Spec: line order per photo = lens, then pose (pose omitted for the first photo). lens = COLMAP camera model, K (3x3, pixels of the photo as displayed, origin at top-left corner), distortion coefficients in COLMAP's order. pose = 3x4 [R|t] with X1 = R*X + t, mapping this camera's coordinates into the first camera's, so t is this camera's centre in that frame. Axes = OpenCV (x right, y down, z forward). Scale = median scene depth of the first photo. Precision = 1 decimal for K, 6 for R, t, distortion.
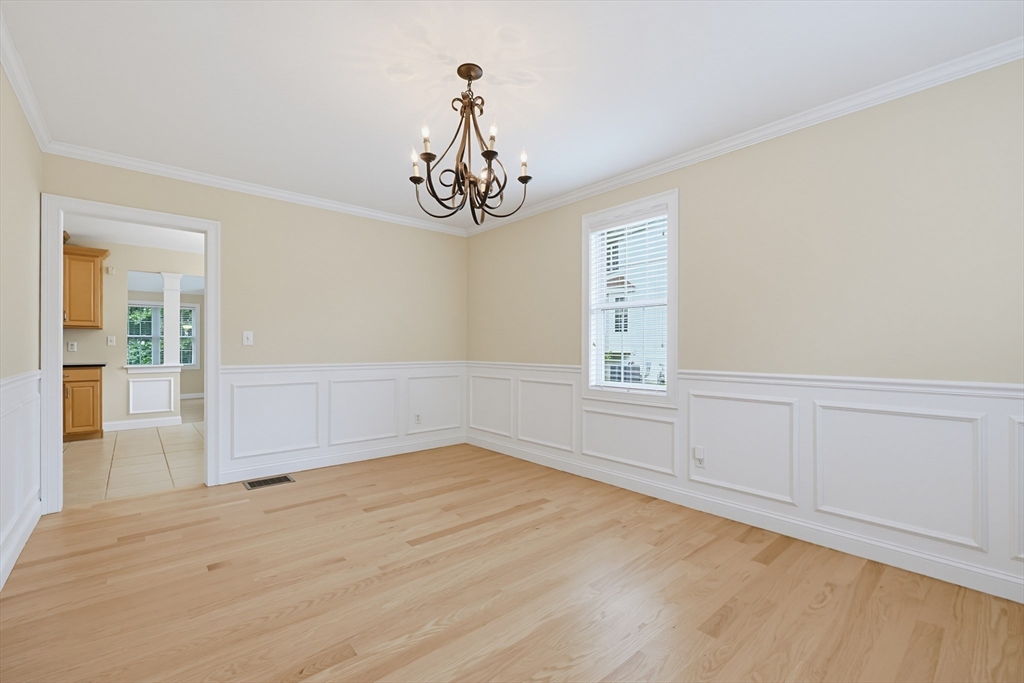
lens RADIAL K [[440.4, 0, 512.0], [0, 440.4, 341.5], [0, 0, 1]] dist [0.000148, -0.000124]
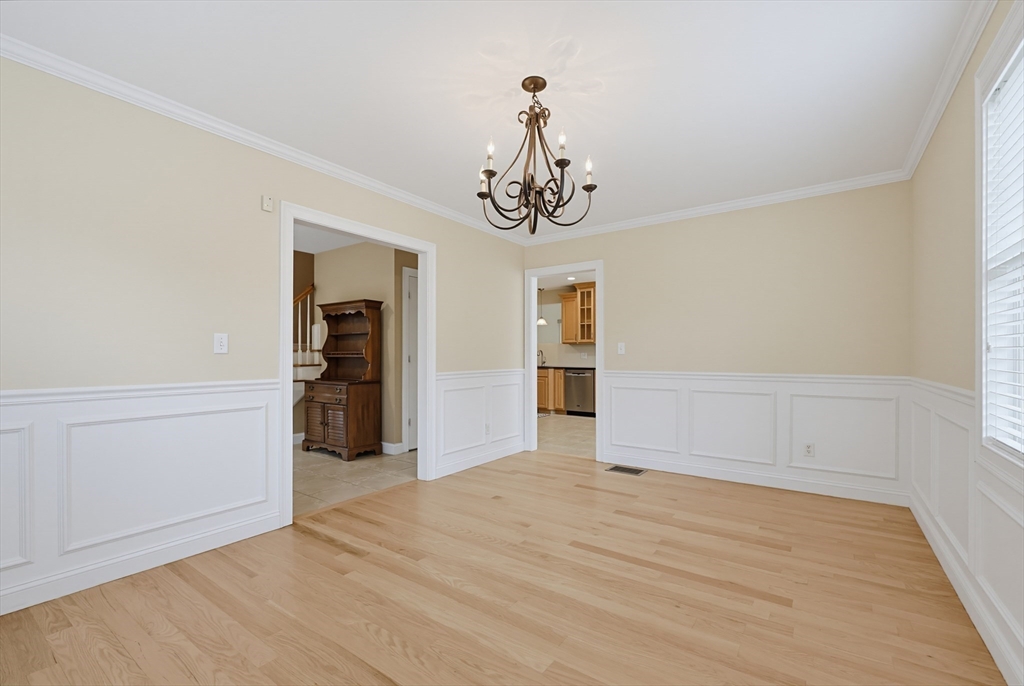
lens RADIAL K [[442.2, 0, 514.2], [0, 442.2, 352.5], [0, 0, 1]] dist [-0.002291, -0.000176]
pose [[0.237224, -0.007845, -0.971423, 0.650158], [0.012982, 0.999904, -0.004905, 0.006875], [0.971368, -0.011447, 0.237303, 0.528875]]
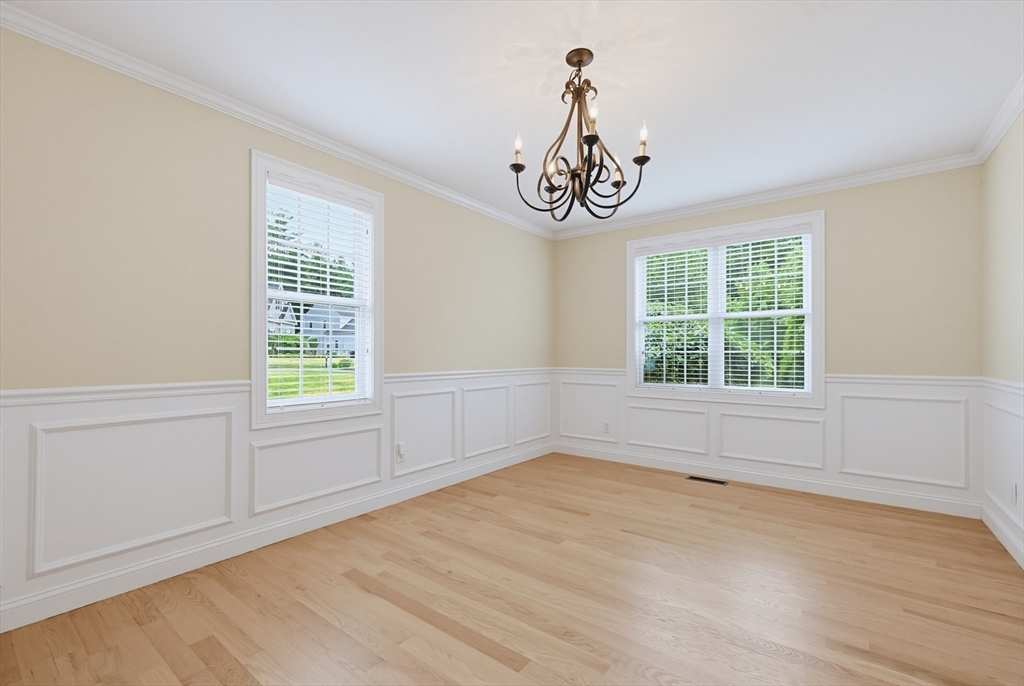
lens RADIAL K [[441.5, 0, 514.3], [0, 441.5, 346.8], [0, 0, 1]] dist [-0.000622, -0.000131]
pose [[-0.206034, 0.010863, 0.978485, -0.724341], [-0.016589, 0.999756, -0.014593, 0.011541], [-0.978404, -0.019238, -0.205803, 0.980879]]
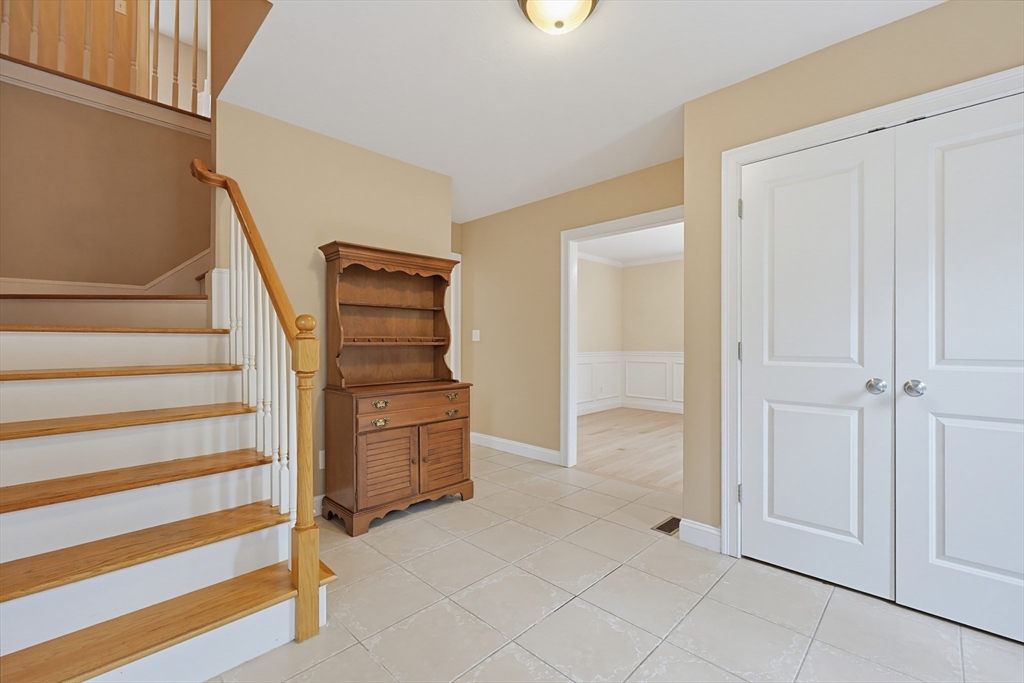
lens RADIAL K [[440.4, 0, 512.0], [0, 440.4, 341.5], [0, 0, 1]] dist [0.000148, -0.000124]
pose [[0.996015, -0.001564, 0.089175, -0.762103], [0.000375, 0.999911, 0.013352, -0.011666], [-0.089188, -0.013265, 0.995926, -0.551945]]
